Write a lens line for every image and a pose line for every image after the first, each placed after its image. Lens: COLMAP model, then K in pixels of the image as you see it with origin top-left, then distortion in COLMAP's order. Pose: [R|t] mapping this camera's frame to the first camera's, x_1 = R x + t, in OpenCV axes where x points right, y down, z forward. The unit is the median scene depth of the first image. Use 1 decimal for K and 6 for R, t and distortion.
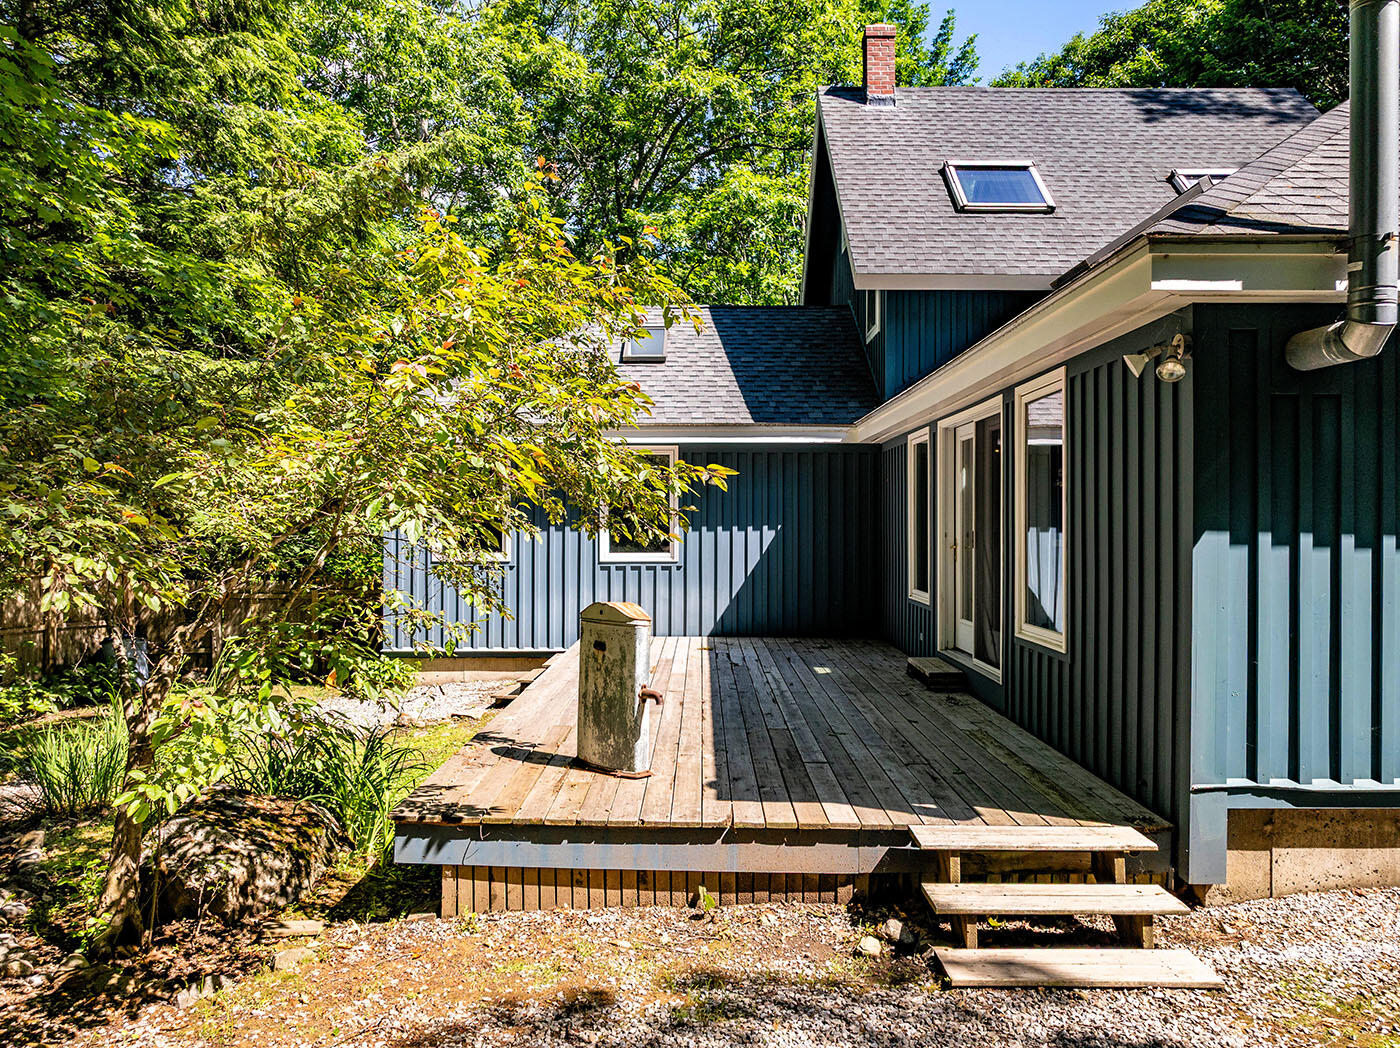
lens RADIAL K [[979.1, 0, 706.8], [0, 979.1, 527.7], [0, 0, 1]] dist [-0.031812, 0.010408]
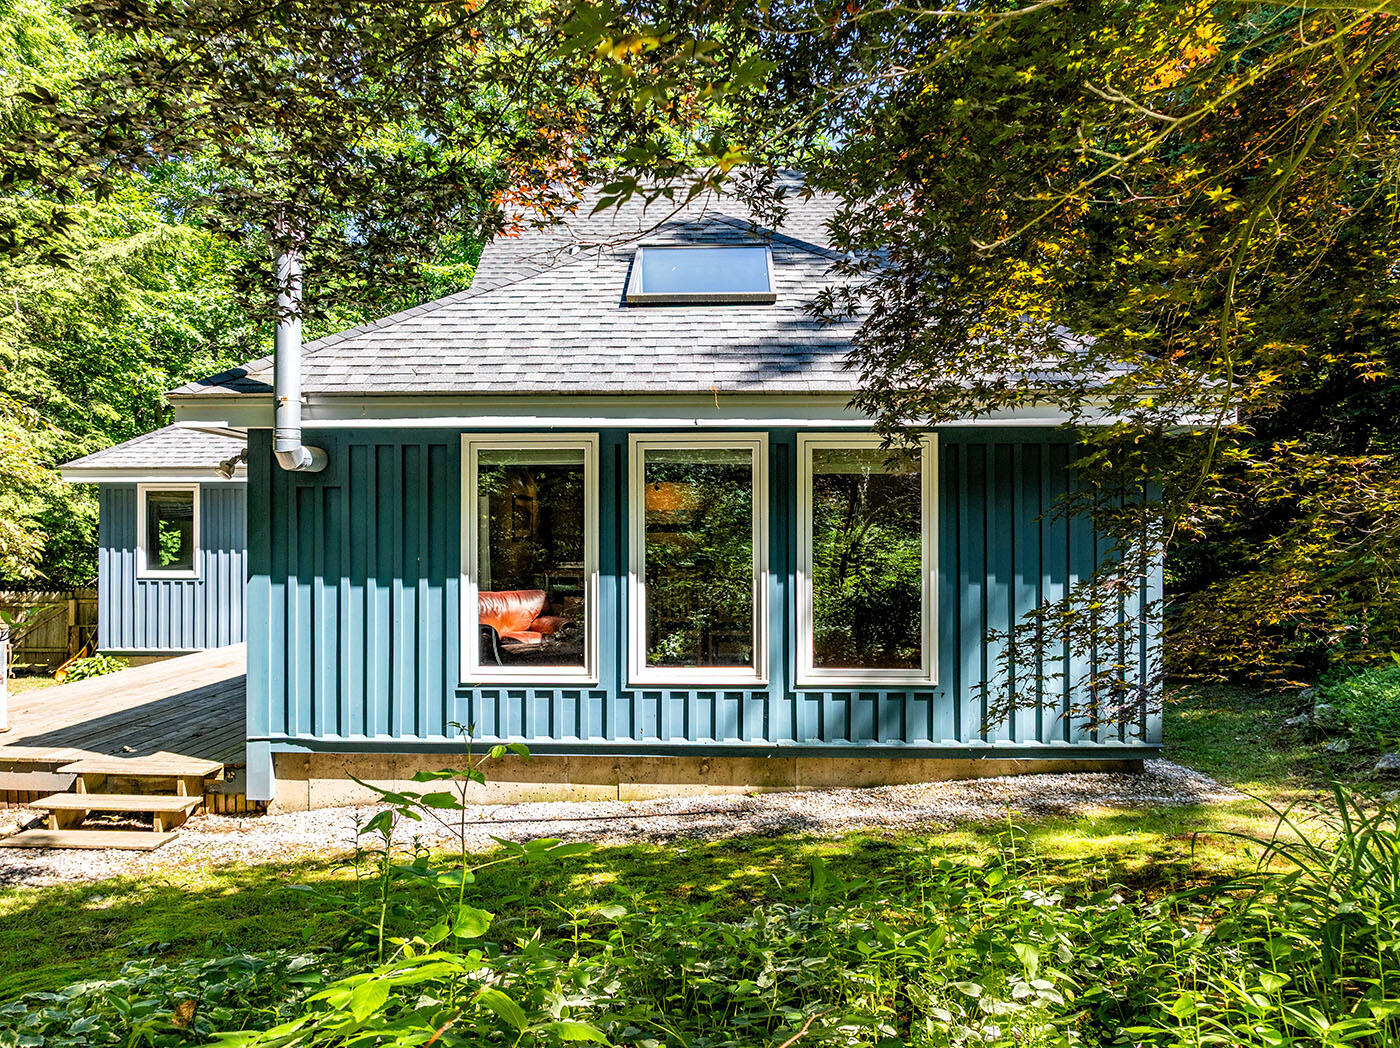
lens RADIAL K [[979.1, 0, 706.8], [0, 979.1, 527.7], [0, 0, 1]] dist [-0.031812, 0.010408]
pose [[0.999576, -0.002895, -0.028975, 1.214993], [0.003297, 0.999899, 0.013839, -0.086874], [0.028932, -0.013929, 0.999484, -0.515798]]
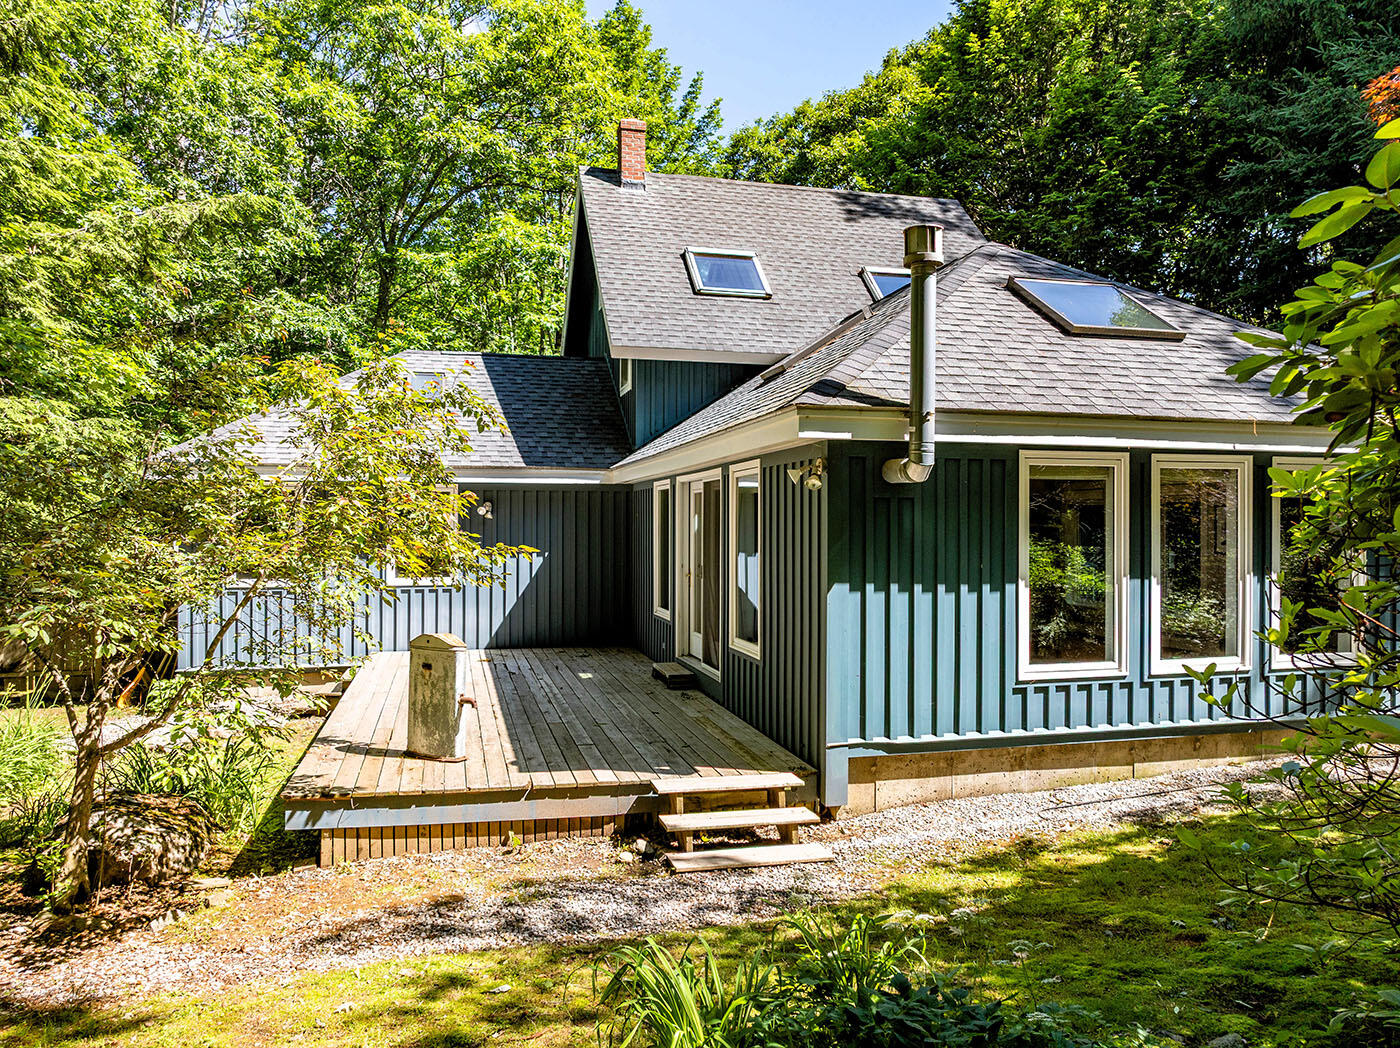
lens RADIAL K [[979.1, 0, 706.8], [0, 979.1, 527.7], [0, 0, 1]] dist [-0.031812, 0.010408]
pose [[0.968268, 0.000462, 0.249913, -0.083351], [-0.000416, 1.000000, -0.000238, -0.081638], [-0.249913, 0.000127, 0.968268, -0.466203]]
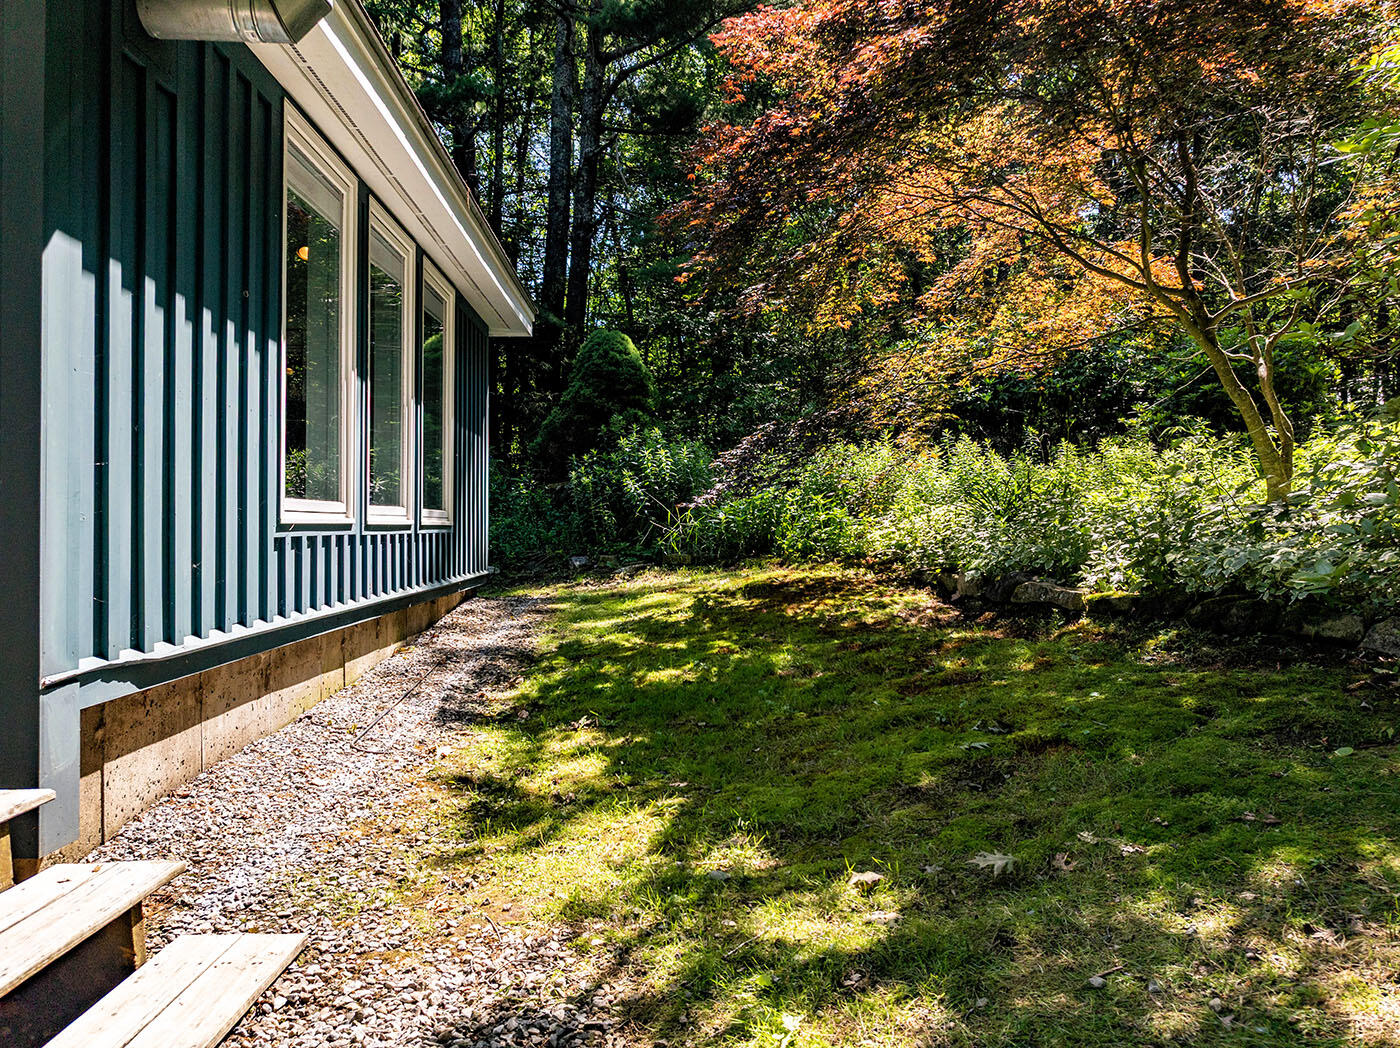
lens RADIAL K [[979.1, 0, 706.8], [0, 979.1, 527.7], [0, 0, 1]] dist [-0.031812, 0.010408]
pose [[-0.048052, -0.002369, 0.998842, -0.068490], [-0.009066, 0.999957, 0.001935, 0.163547], [-0.998804, -0.008963, -0.048071, 0.607635]]
